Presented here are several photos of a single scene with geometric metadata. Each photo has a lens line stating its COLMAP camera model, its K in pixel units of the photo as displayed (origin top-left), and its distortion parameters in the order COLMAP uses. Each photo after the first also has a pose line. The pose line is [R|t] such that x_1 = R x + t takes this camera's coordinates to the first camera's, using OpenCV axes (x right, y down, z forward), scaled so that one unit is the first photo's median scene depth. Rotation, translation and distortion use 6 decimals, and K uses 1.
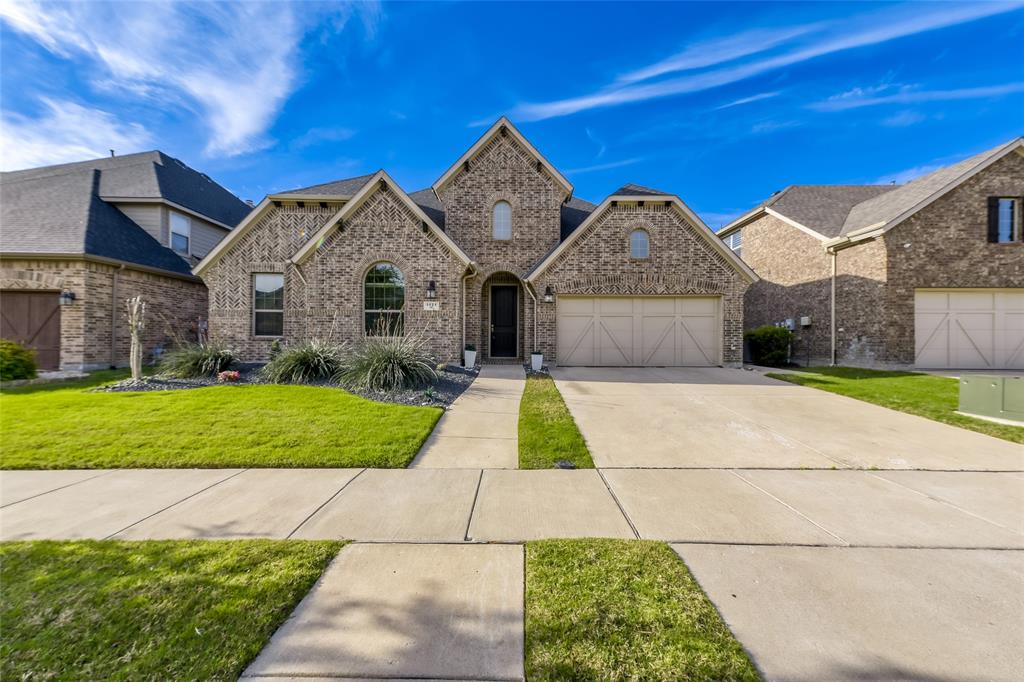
lens RADIAL K [[397.9, 0, 512.8], [0, 397.9, 339.1], [0, 0, 1]] dist [0.009281, -0.000446]
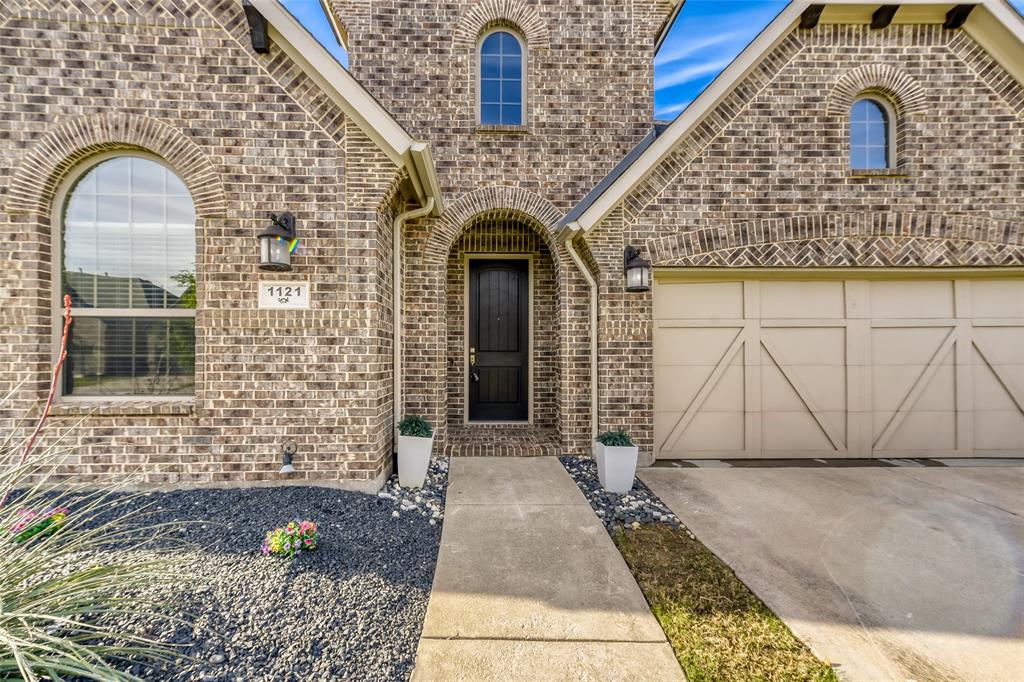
lens RADIAL K [[397.9, 0, 488.3], [0, 397.9, 353.9], [0, 0, 1]] dist [0.009281, -0.000446]
pose [[0.999548, -0.005682, 0.029511, -0.053007], [0.005465, 0.999958, 0.007422, -0.036960], [-0.029552, -0.007257, 0.999537, 0.636192]]
